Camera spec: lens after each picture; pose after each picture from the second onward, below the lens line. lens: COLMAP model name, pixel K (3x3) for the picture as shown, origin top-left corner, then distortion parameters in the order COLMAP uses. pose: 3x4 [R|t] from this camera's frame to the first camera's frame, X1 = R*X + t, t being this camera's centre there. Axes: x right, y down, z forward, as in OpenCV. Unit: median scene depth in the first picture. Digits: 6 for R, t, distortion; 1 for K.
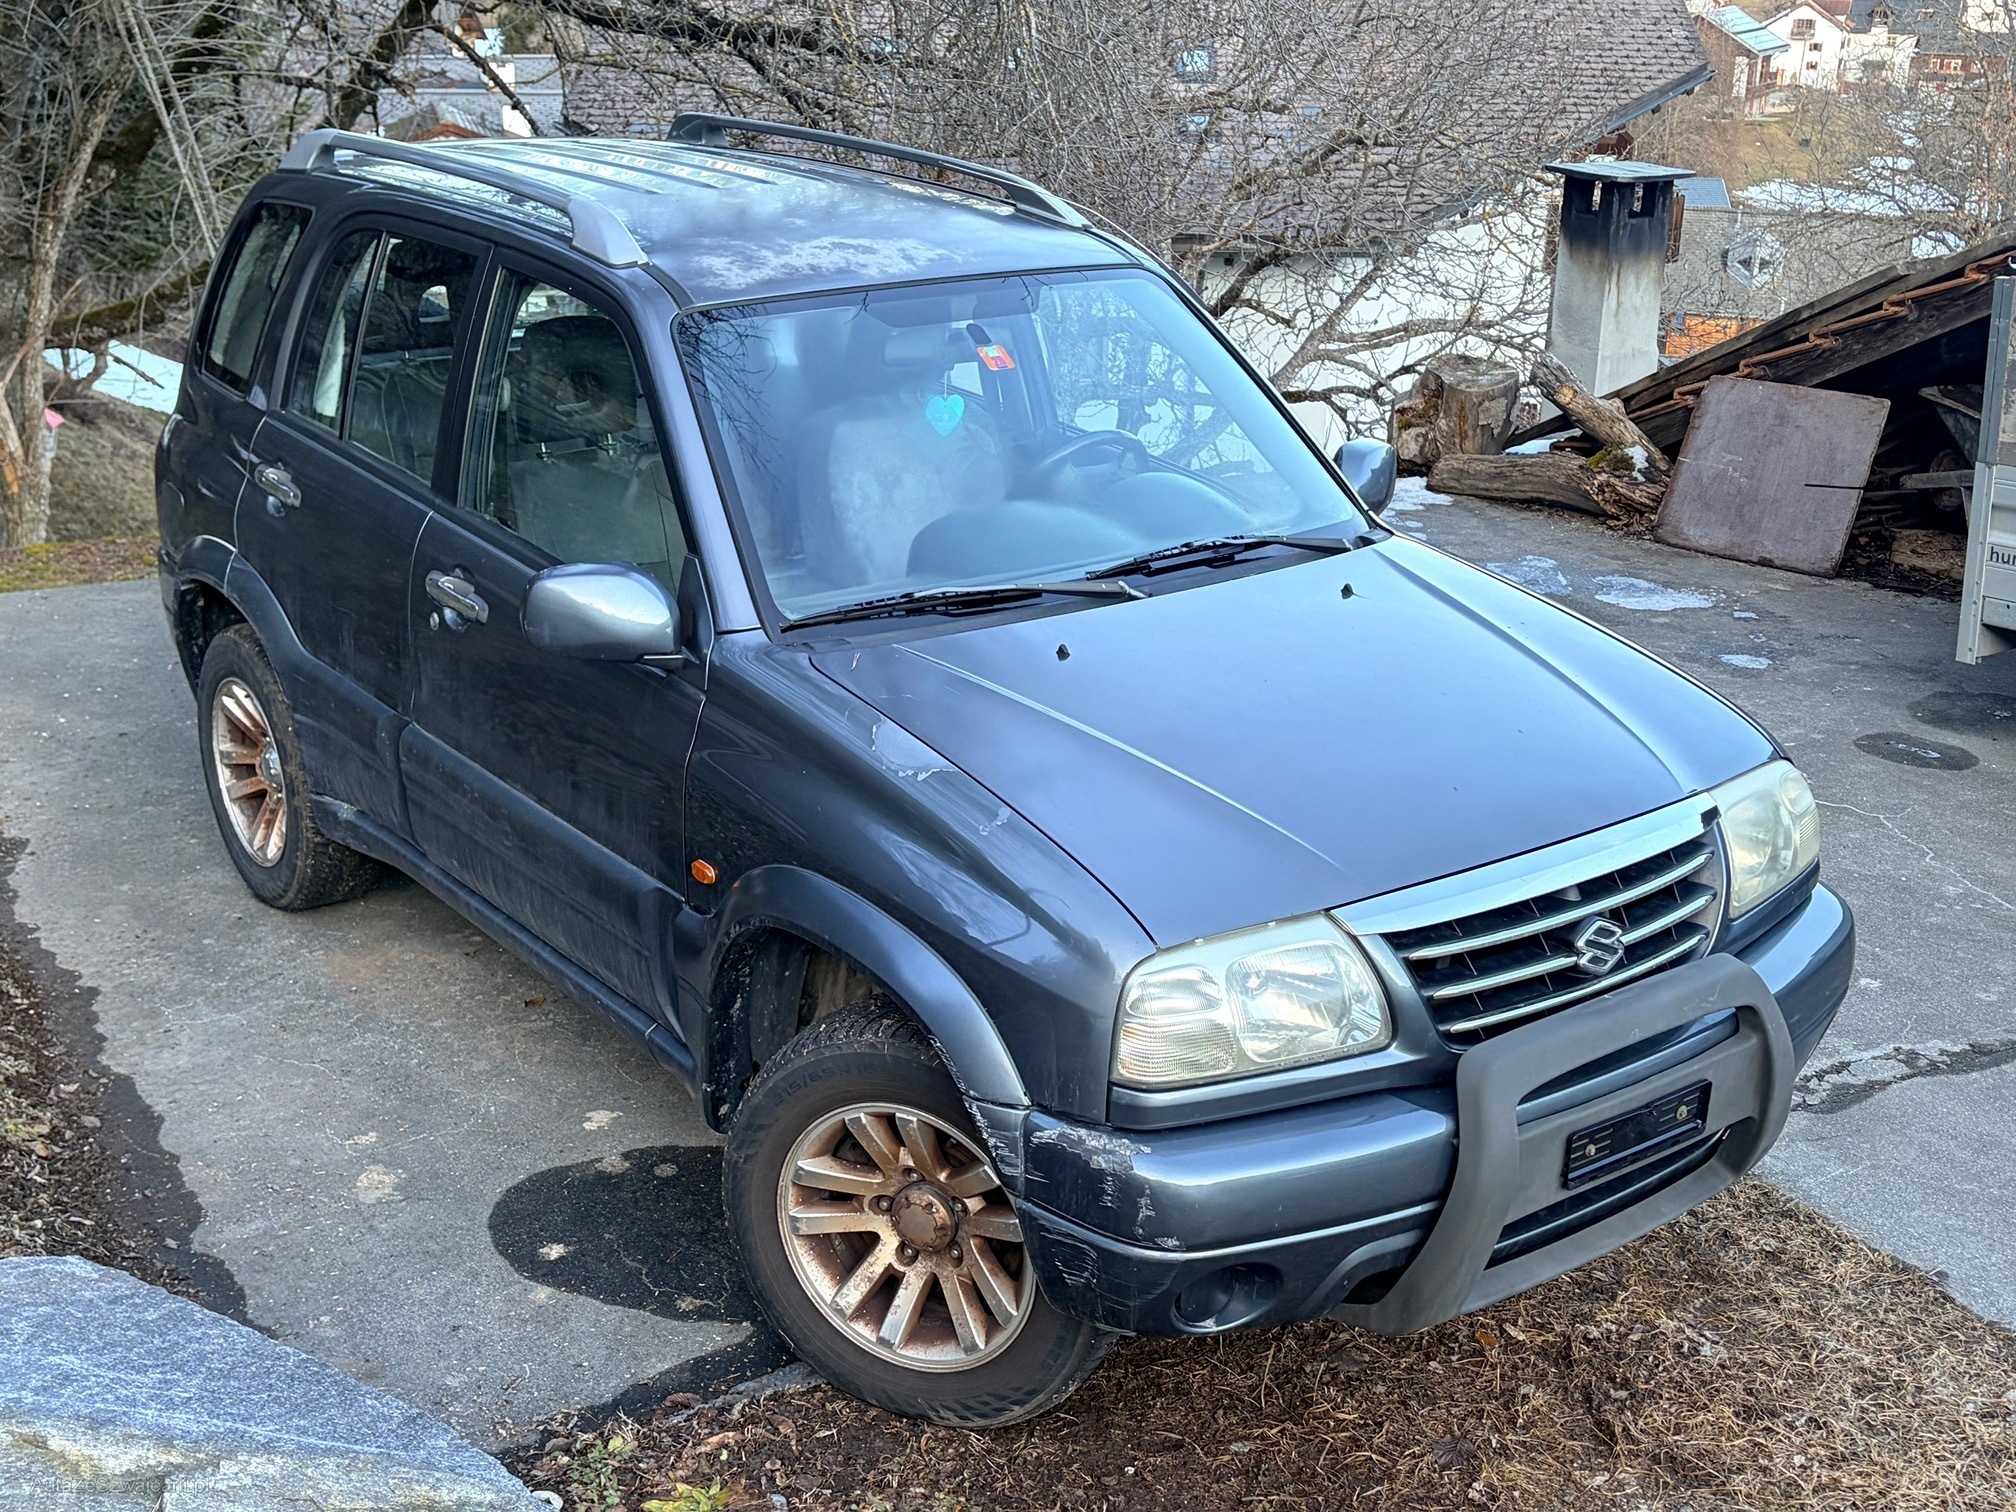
lens RADIAL K [[2300.5, 0, 1013.8], [0, 2300.5, 740.5], [0, 0, 1]] dist [0.009760, 0.000000]
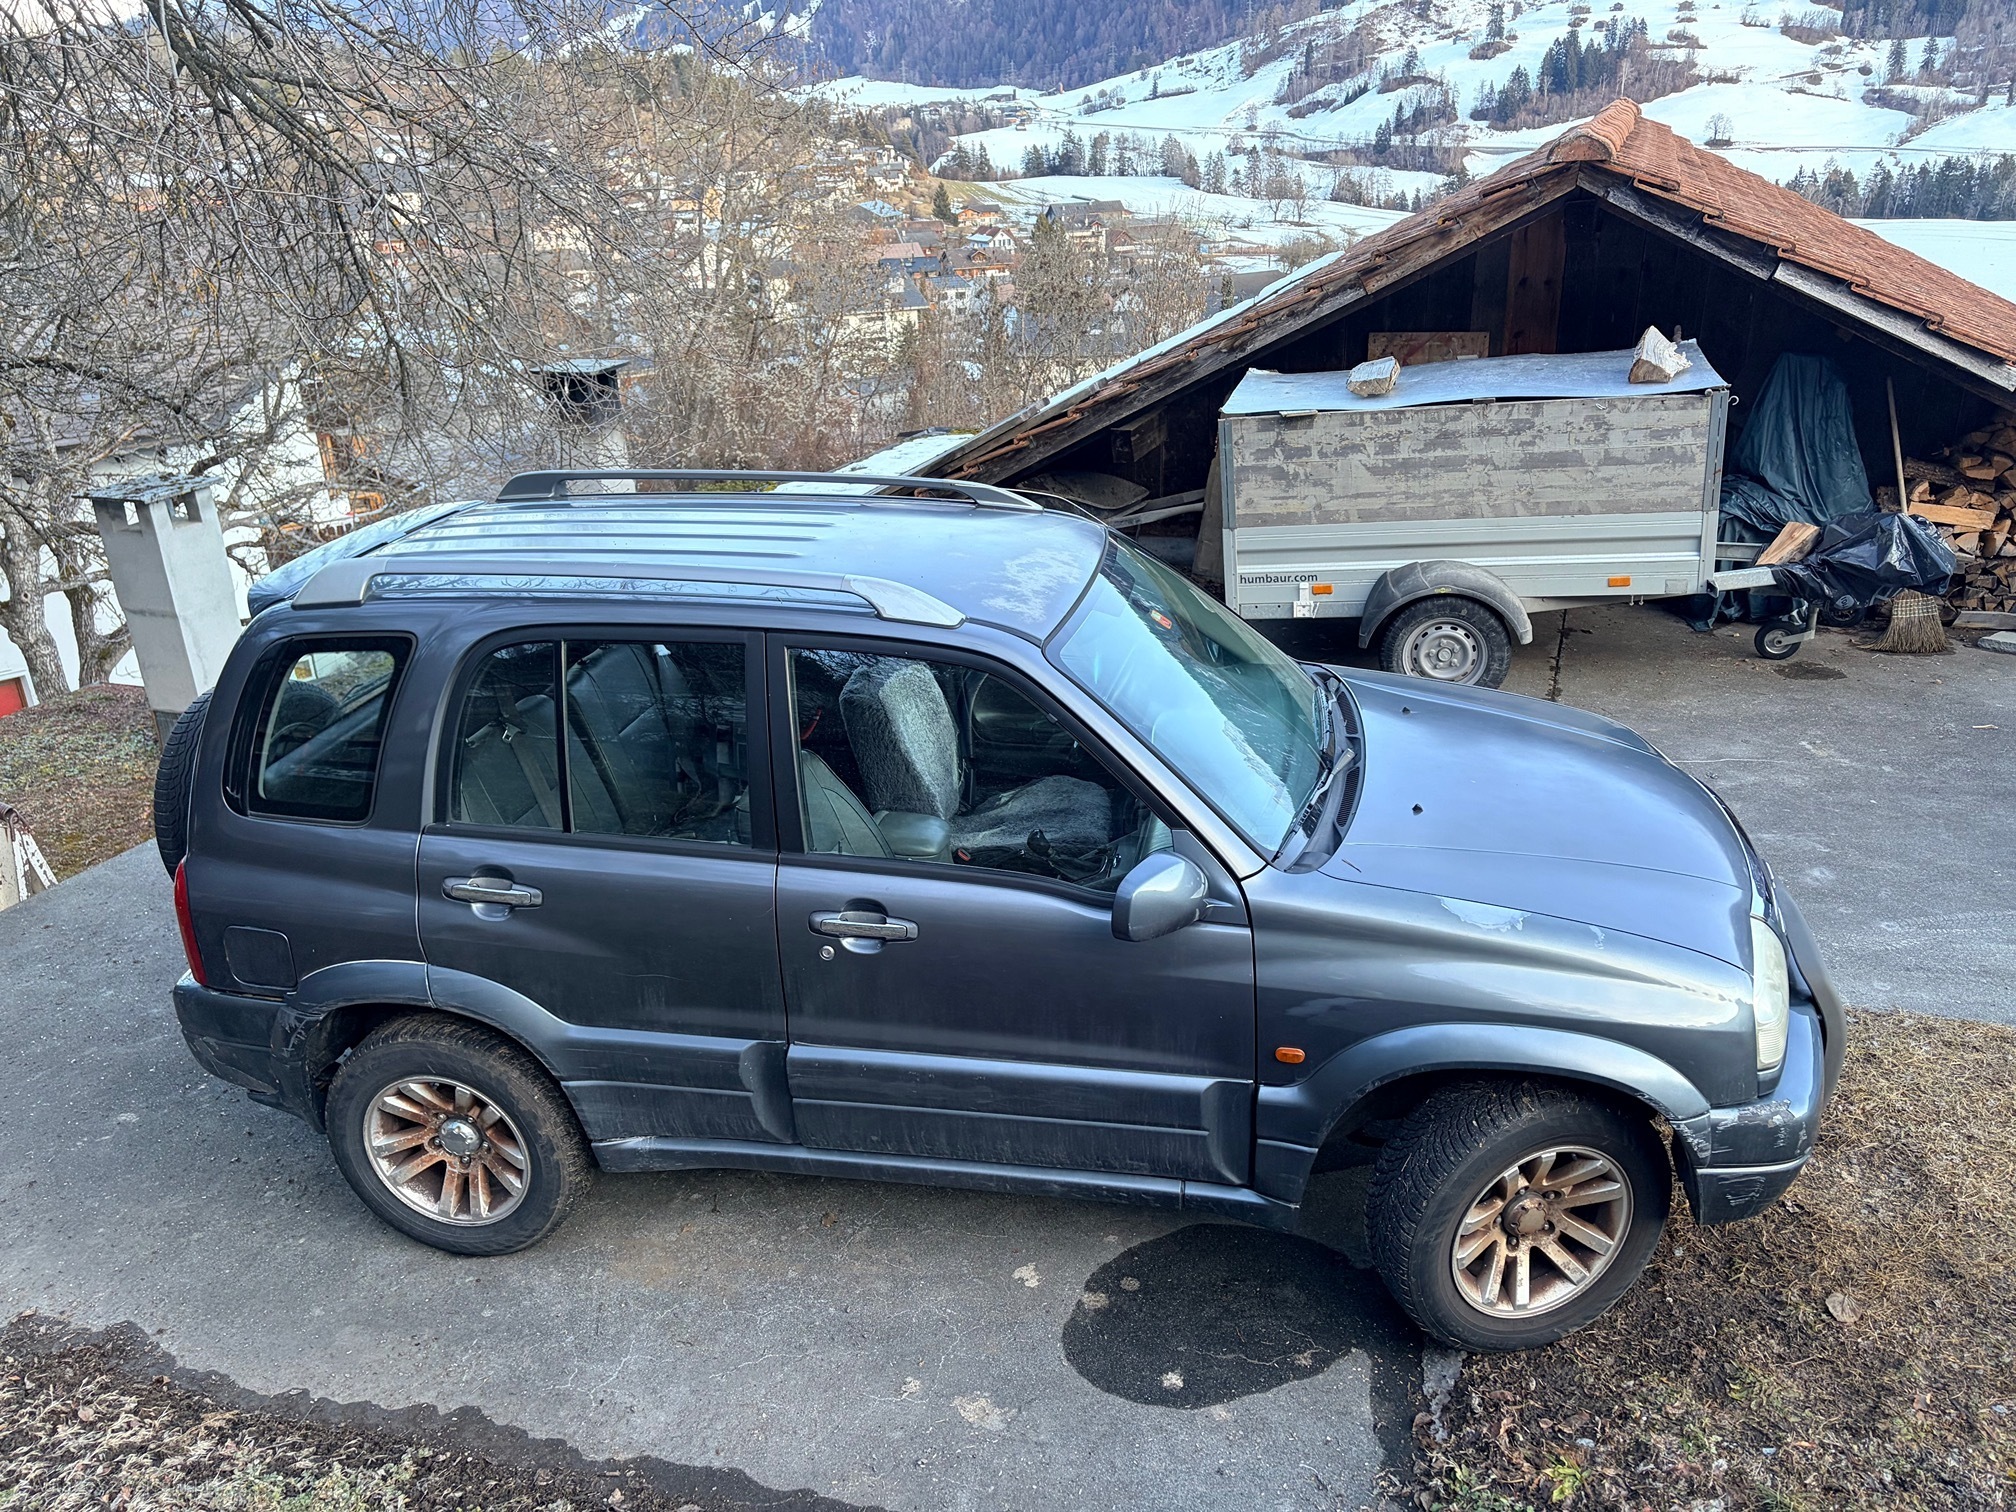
lens RADIAL K [[1523.1, 0, 1011.8], [0, 1523.1, 775.9], [0, 0, 1]] dist [0.040585, -0.041061]
pose [[0.752583, -0.296809, 0.587812, -0.612028], [0.268529, 0.953393, 0.137605, -0.219915], [-0.601258, 0.054285, 0.797209, 0.326349]]
